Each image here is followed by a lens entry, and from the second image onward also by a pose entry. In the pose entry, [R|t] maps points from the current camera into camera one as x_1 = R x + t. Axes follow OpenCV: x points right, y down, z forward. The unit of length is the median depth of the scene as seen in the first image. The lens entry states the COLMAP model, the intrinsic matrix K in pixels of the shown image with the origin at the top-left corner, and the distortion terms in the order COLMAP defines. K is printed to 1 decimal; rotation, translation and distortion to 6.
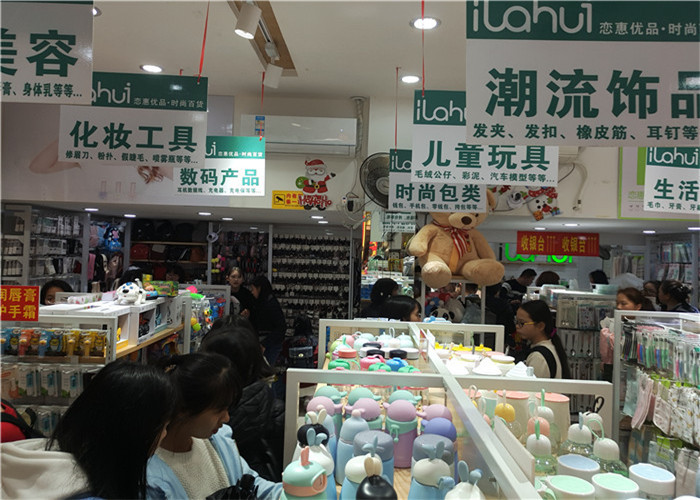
lens RADIAL K [[524.1, 0, 359.3], [0, 524.1, 247.7], [0, 0, 1]] dist [0.017979, 0.004082]
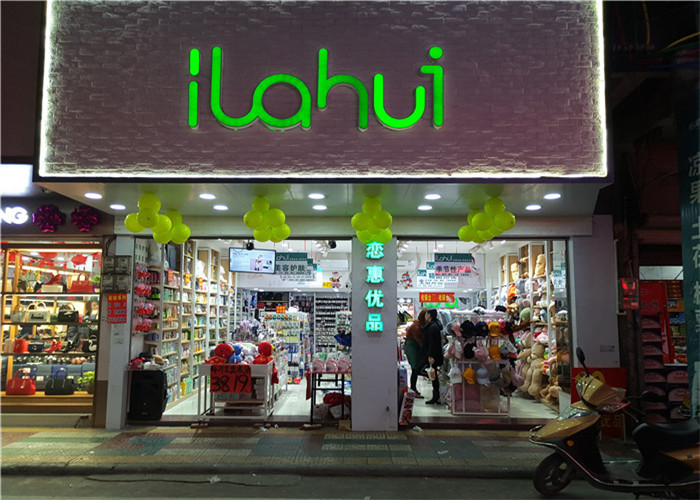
lens RADIAL K [[524.1, 0, 359.3], [0, 524.1, 247.7], [0, 0, 1]] dist [0.017979, 0.004082]
pose [[0.999650, -0.026434, -0.000477, 0.078346], [0.026171, 0.991924, -0.124107, 0.103189], [0.003754, 0.124051, 0.992269, -2.608064]]
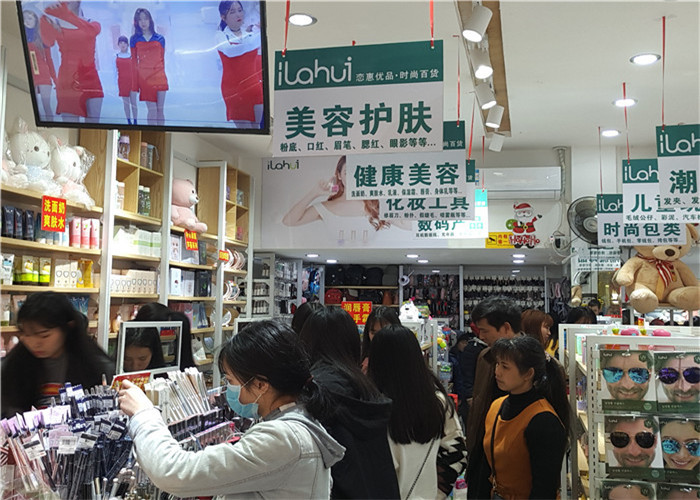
lens RADIAL K [[724.8, 0, 363.7], [0, 724.8, 230.6], [0, 0, 1]] dist [0.016229, 0.013640]
pose [[0.978156, -0.040390, -0.203910, -0.122859], [0.018774, 0.994098, -0.106850, 0.058902], [0.207023, 0.100688, 0.973141, -0.689855]]
